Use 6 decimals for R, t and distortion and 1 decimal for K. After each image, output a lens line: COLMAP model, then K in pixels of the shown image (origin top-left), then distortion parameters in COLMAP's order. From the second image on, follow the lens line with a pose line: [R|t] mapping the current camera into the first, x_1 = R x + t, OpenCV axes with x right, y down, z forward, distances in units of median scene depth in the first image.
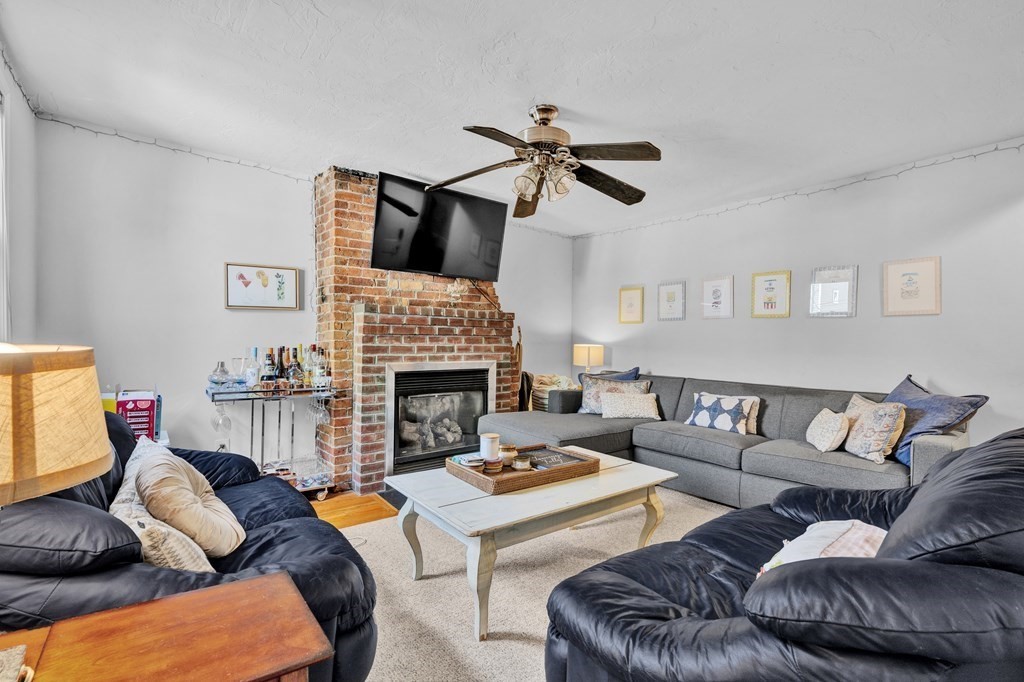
lens RADIAL K [[460.6, 0, 513.0], [0, 460.6, 339.6], [0, 0, 1]] dist [-0.002670, 0.000609]
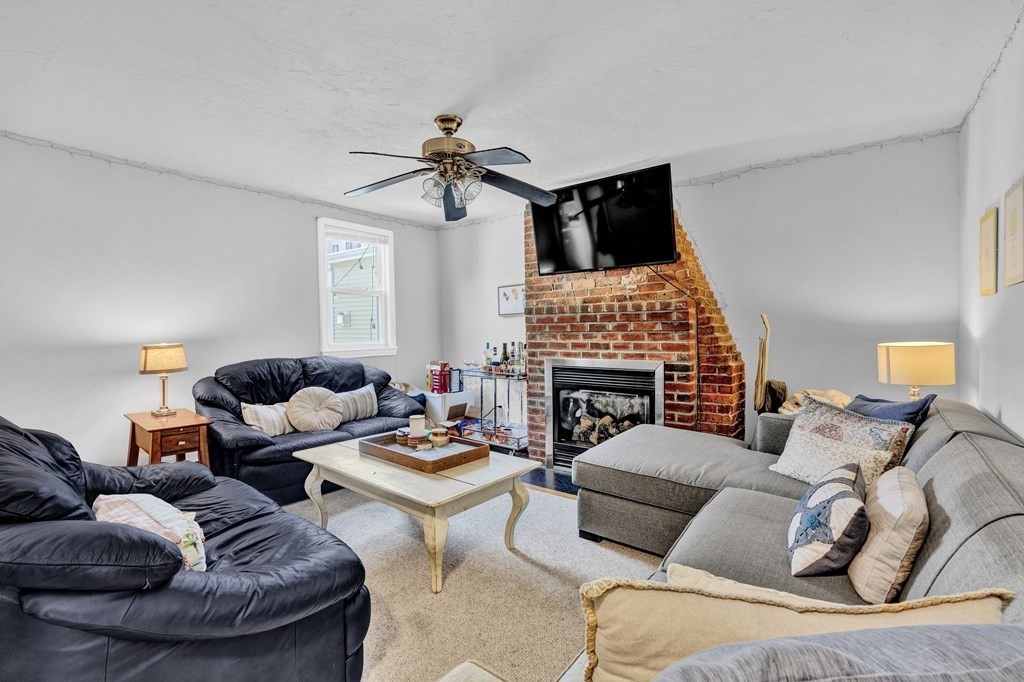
lens RADIAL K [[460.6, 0, 512.1], [0, 460.6, 340.8], [0, 0, 1]] dist [-0.002670, 0.000609]
pose [[0.228545, 0.007936, -0.973501, 0.755409], [0.012714, 0.999857, 0.011135, -0.003549], [0.973450, -0.014922, 0.228412, 0.603722]]
